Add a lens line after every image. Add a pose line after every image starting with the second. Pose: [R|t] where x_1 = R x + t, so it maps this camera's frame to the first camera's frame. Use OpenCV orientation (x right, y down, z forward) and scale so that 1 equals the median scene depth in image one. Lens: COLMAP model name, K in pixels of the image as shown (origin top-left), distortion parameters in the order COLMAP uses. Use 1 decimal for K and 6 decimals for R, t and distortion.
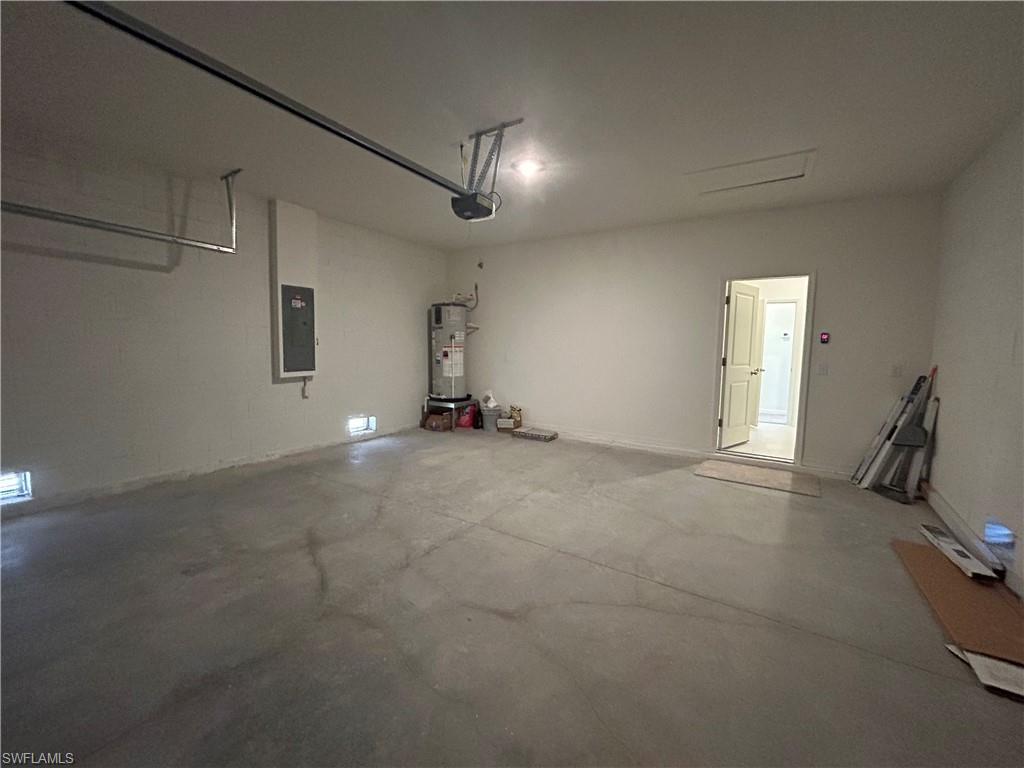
lens RADIAL K [[414.9, 0, 512.1], [0, 414.9, 380.5], [0, 0, 1]] dist [0.000660, 0.000041]
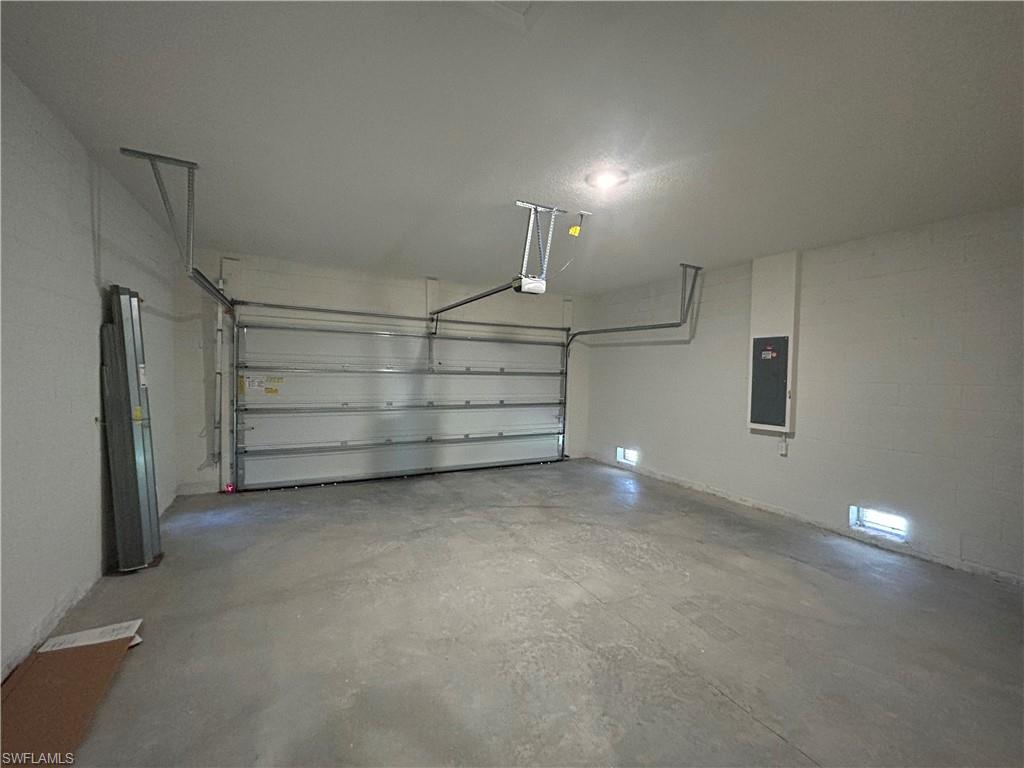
lens RADIAL K [[414.9, 0, 512.1], [0, 414.9, 380.5], [0, 0, 1]] dist [0.000660, 0.000041]
pose [[-0.484364, -0.012985, -0.874770, 0.781170], [-0.108677, 0.993038, 0.045434, -0.131153], [0.868090, 0.117074, -0.482403, 1.197338]]
